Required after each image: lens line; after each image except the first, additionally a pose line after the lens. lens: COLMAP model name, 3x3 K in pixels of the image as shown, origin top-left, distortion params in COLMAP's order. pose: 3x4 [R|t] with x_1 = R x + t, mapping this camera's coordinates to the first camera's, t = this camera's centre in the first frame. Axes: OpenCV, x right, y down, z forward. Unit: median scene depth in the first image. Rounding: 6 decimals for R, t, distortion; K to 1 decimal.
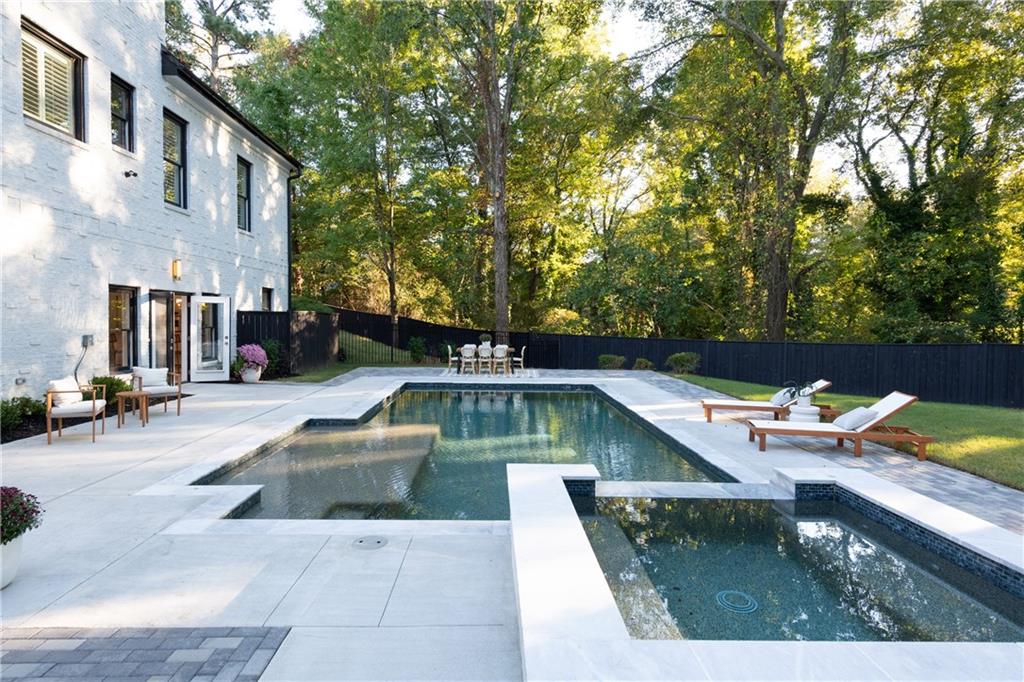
lens RADIAL K [[559.4, 0, 511.0], [0, 559.4, 339.8], [0, 0, 1]] dist [0.003475, -0.001187]
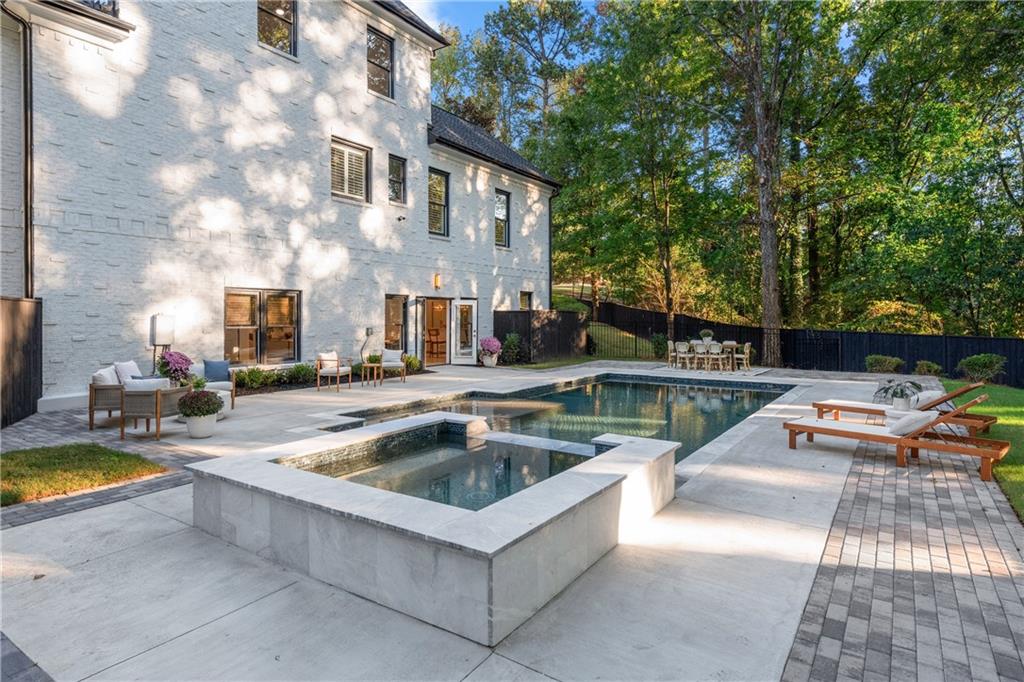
lens RADIAL K [[574.1, 0, 507.9], [0, 574.1, 318.4], [0, 0, 1]] dist [-0.002105, -0.000549]
pose [[0.808316, -0.010055, -0.588663, 0.350280], [-0.012045, 0.999362, -0.033610, 0.010831], [0.588626, 0.034258, 0.807680, -0.032637]]
